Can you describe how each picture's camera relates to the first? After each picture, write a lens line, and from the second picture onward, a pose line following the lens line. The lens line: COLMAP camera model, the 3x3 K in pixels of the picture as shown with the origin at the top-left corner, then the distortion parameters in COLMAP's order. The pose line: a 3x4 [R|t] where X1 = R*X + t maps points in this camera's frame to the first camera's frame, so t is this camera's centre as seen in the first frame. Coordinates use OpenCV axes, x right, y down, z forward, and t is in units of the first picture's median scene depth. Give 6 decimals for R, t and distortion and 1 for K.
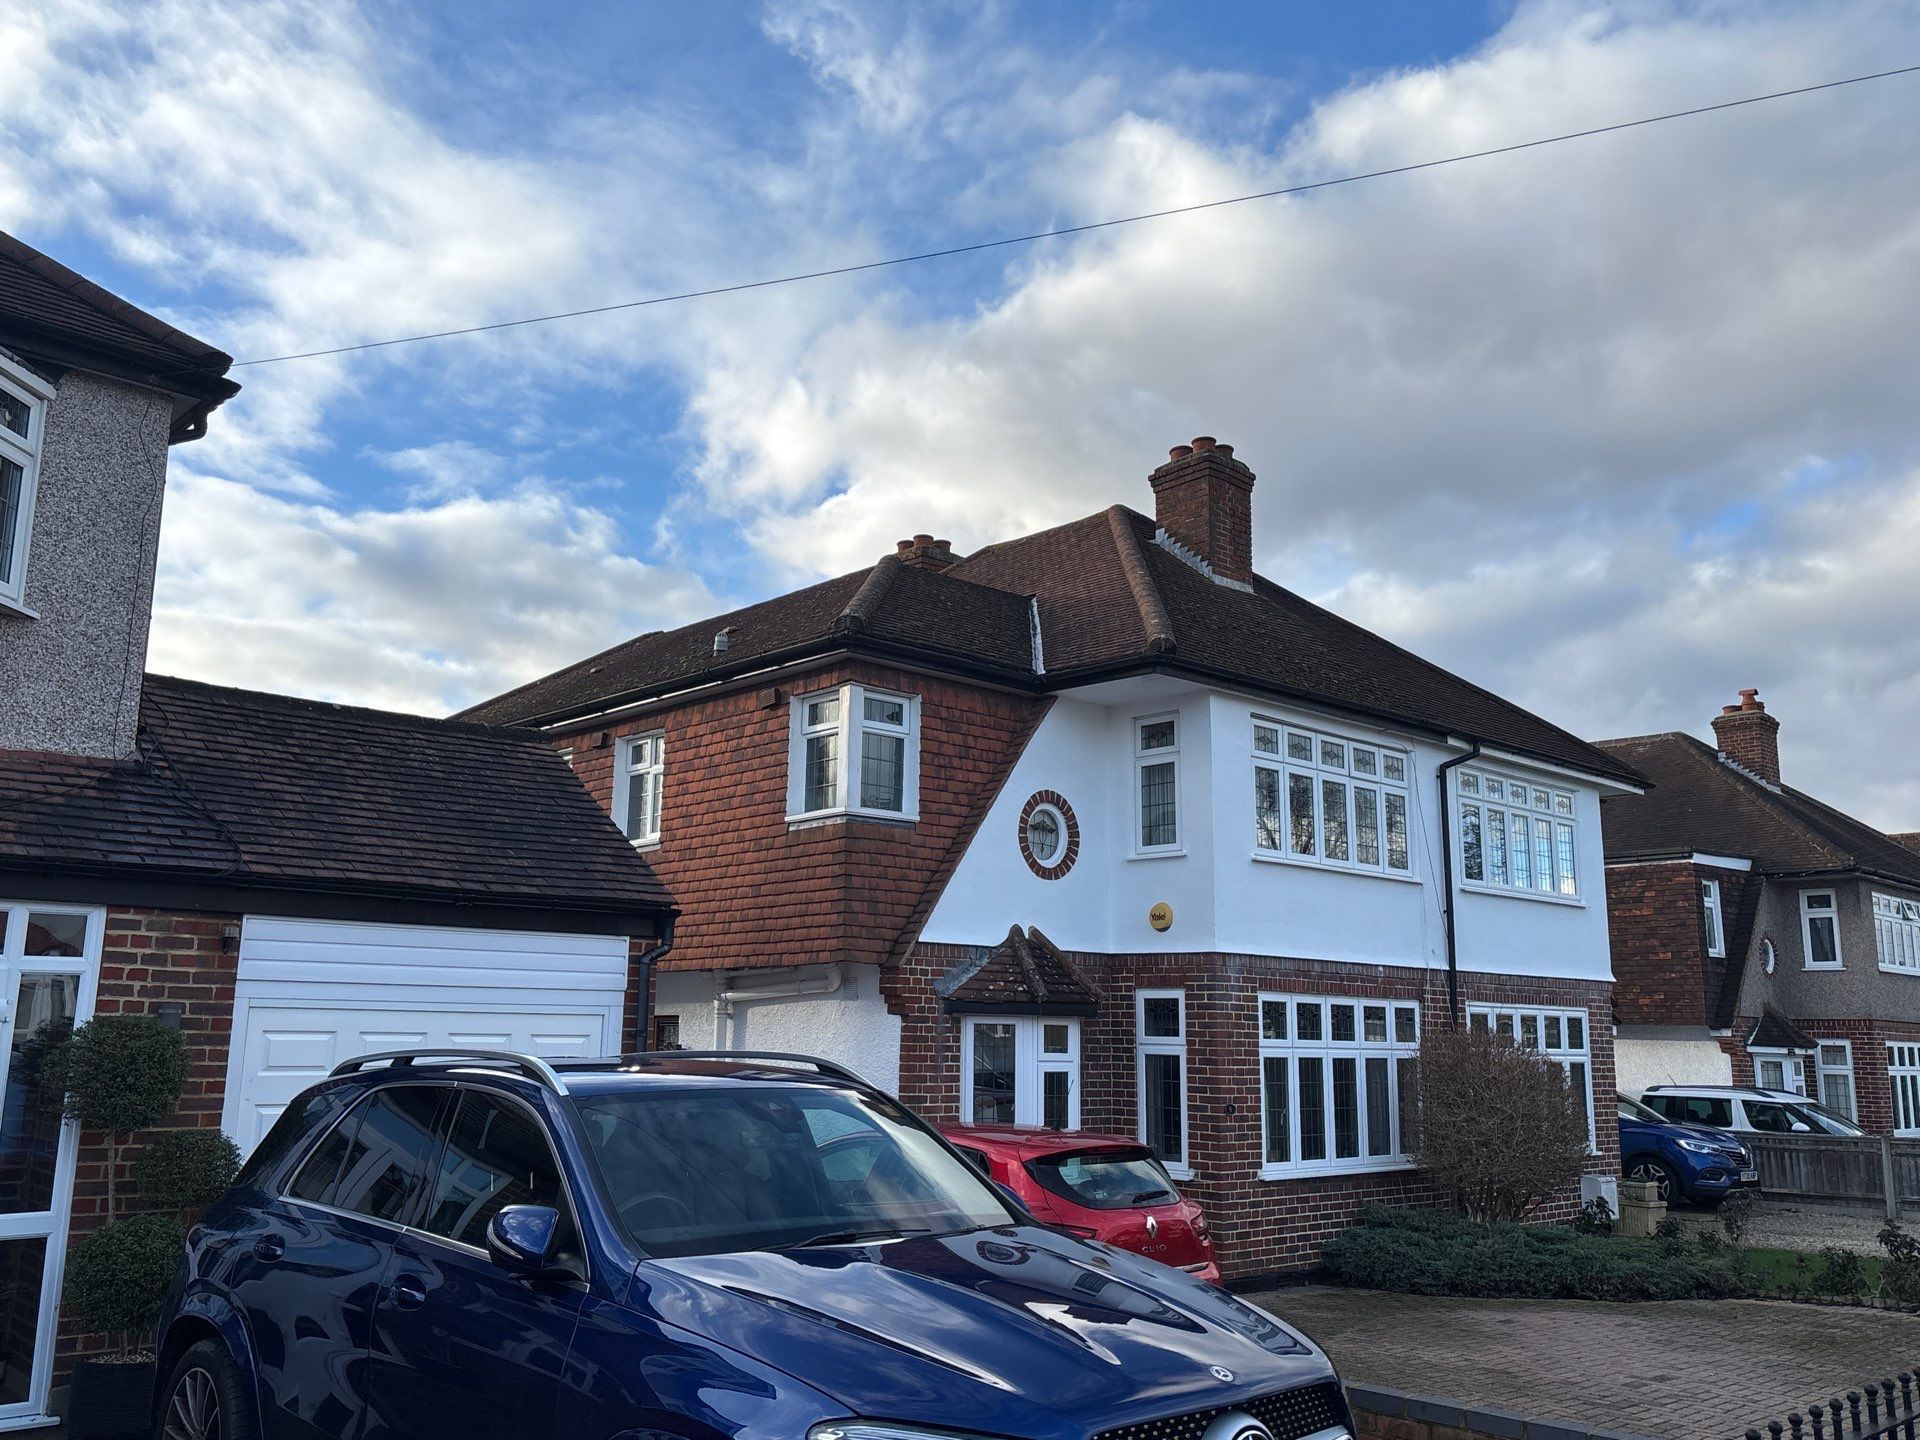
lens RADIAL K [[1570.2, 0, 960.0], [0, 1570.2, 720.0], [0, 0, 1]] dist [0.124999, -0.201305]
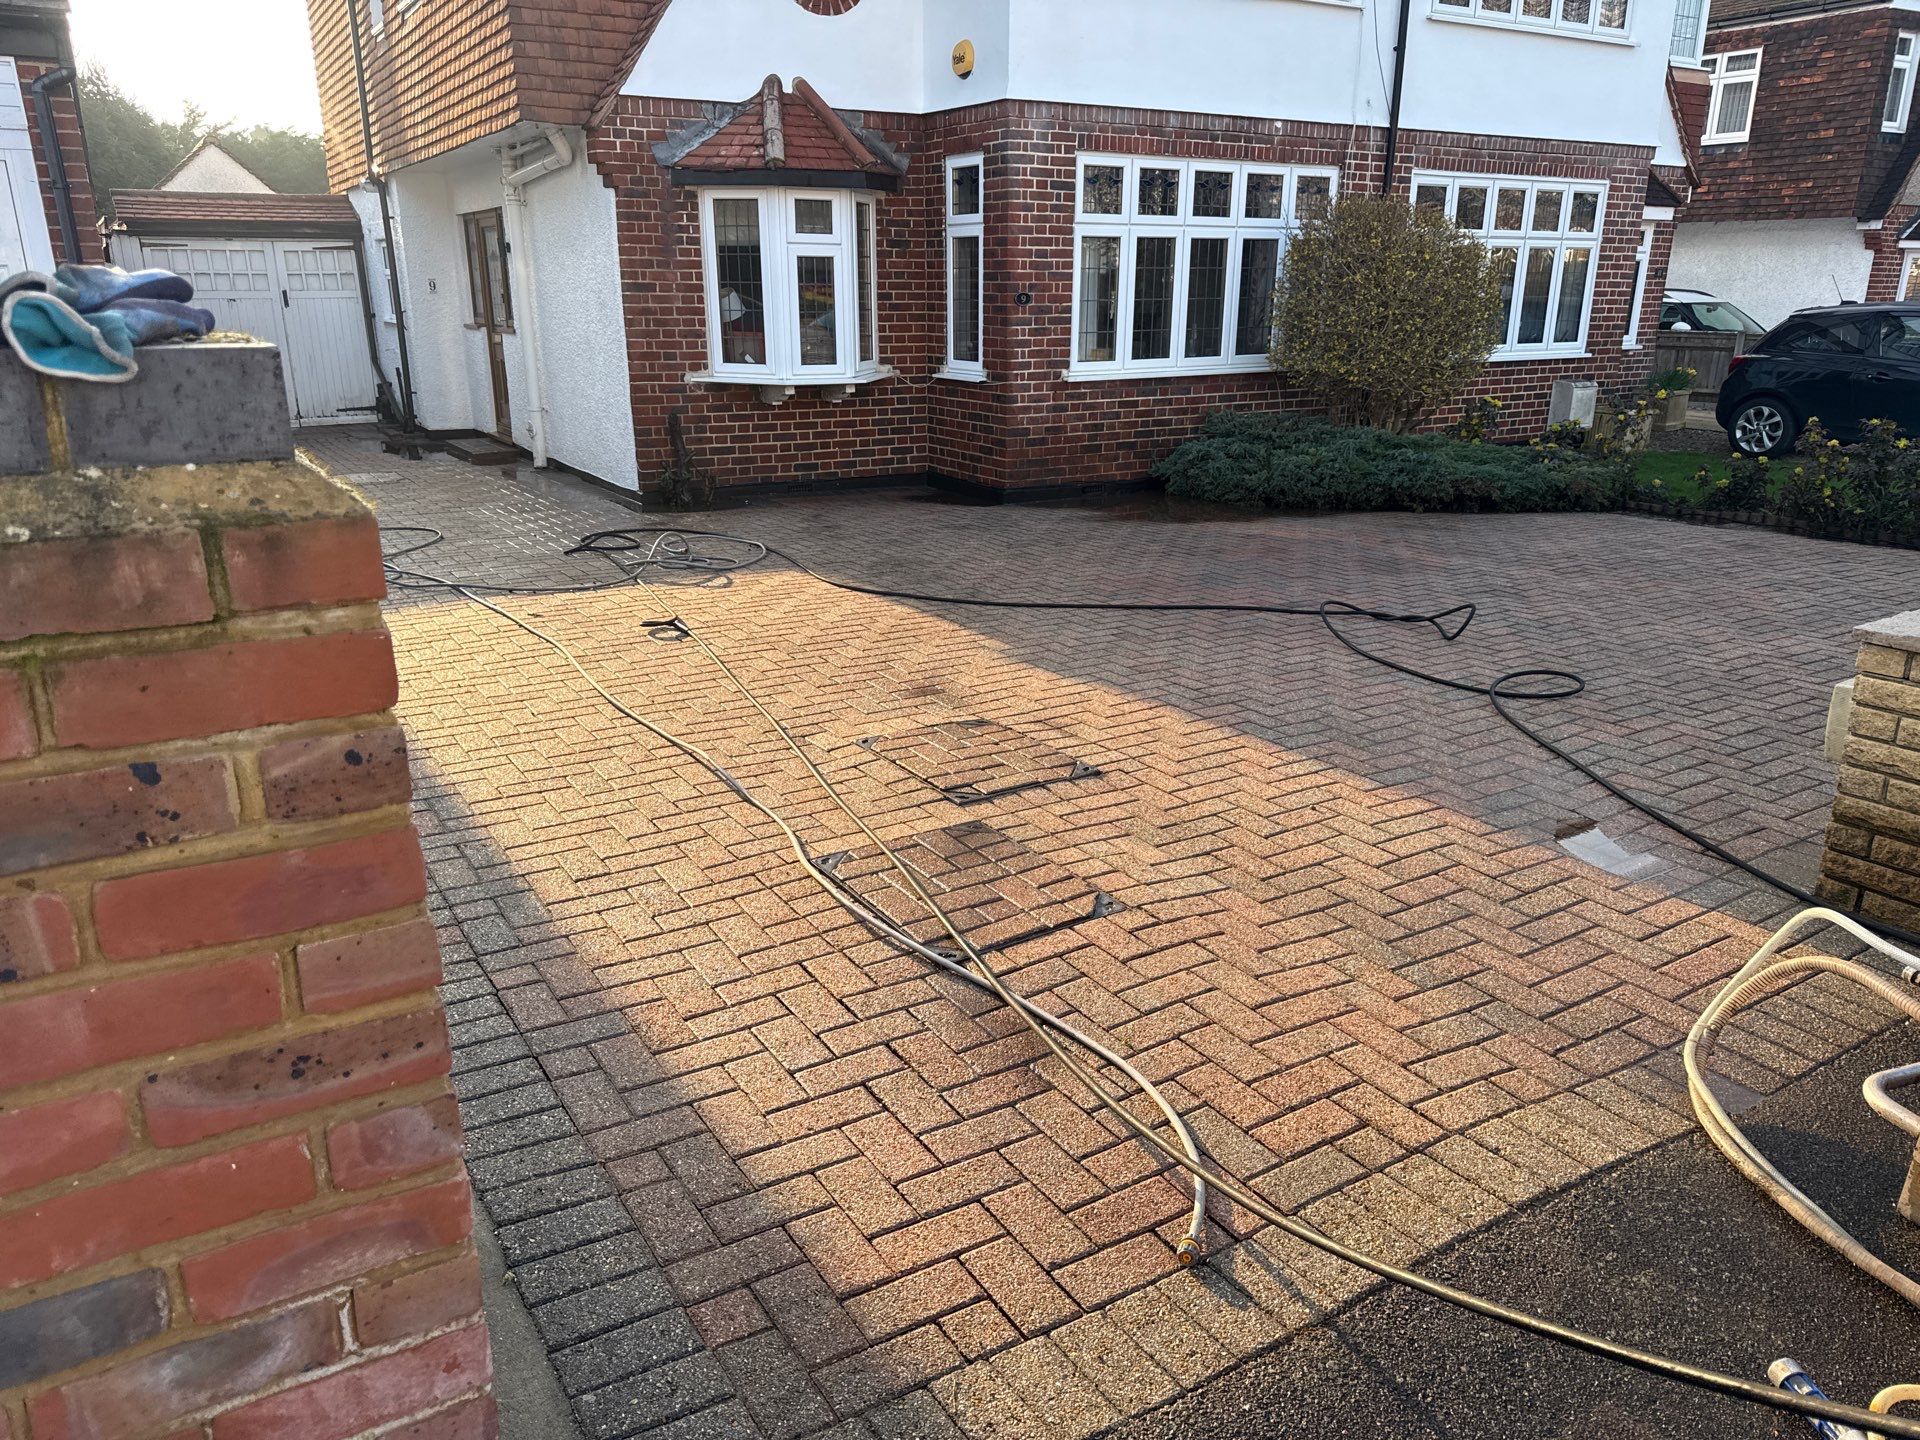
lens RADIAL K [[1341.5, 0, 964.0], [0, 1341.5, 731.2], [0, 0, 1]] dist [0.136195, -0.252632]
pose [[0.977896, 0.051631, -0.202619, 0.285154], [0.054474, 0.872663, 0.485276, 0.085618], [0.201873, -0.485586, 0.850560, 0.235770]]
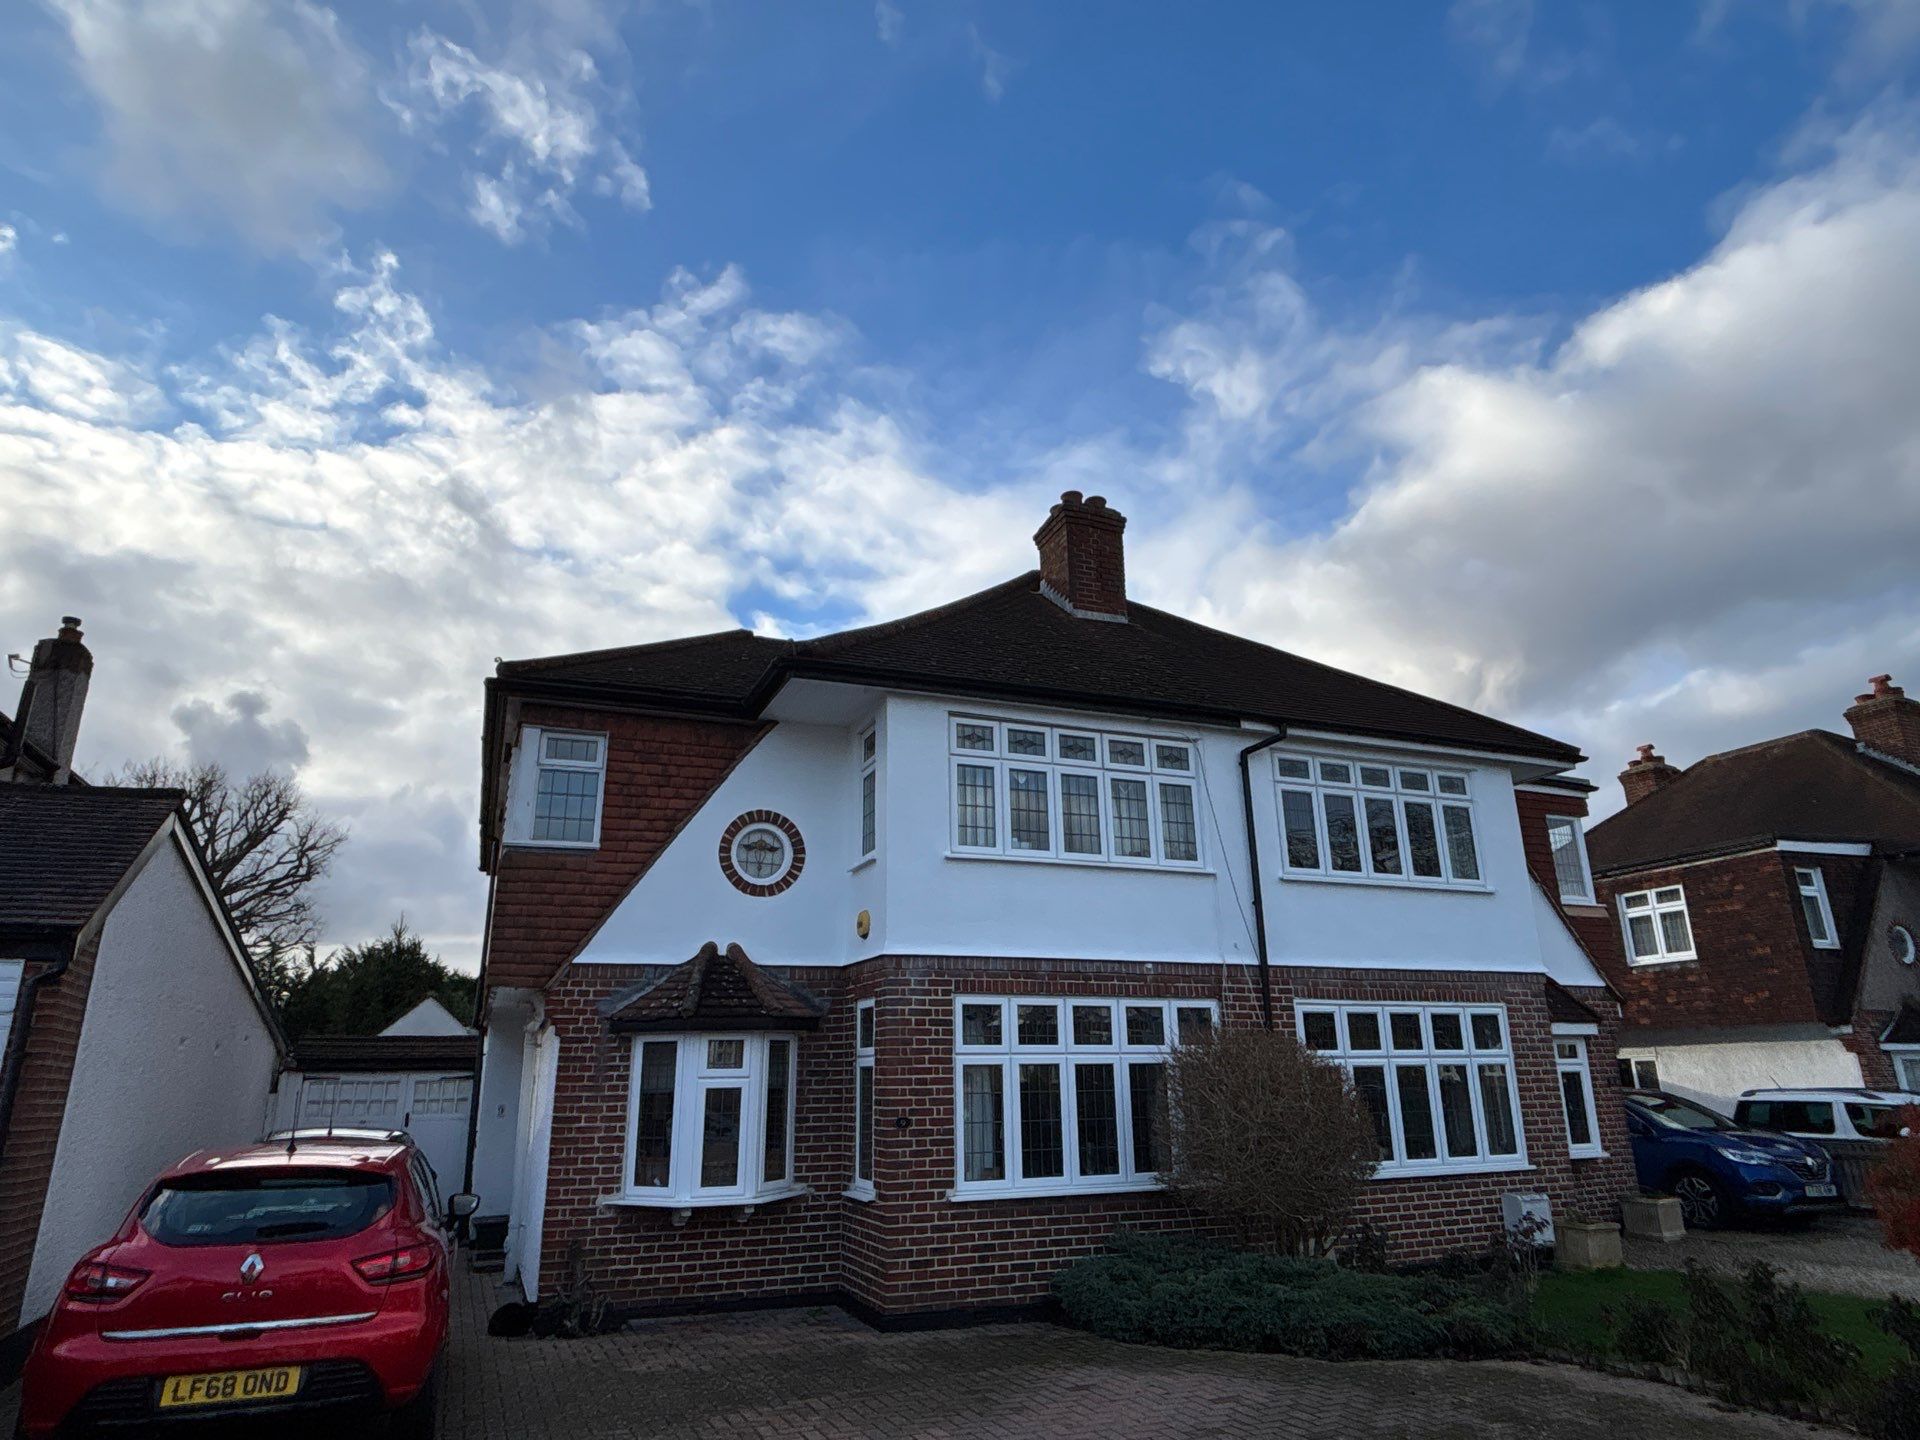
lens RADIAL K [[1130.4, 0, 960.4], [0, 1130.4, 716.9], [0, 0, 1]] dist [0.037303, -0.053826]
pose [[0.934696, -0.135253, -0.328709, 0.431894], [0.097282, 0.986807, -0.129413, 0.093278], [0.341876, 0.088984, 0.935523, 0.341474]]
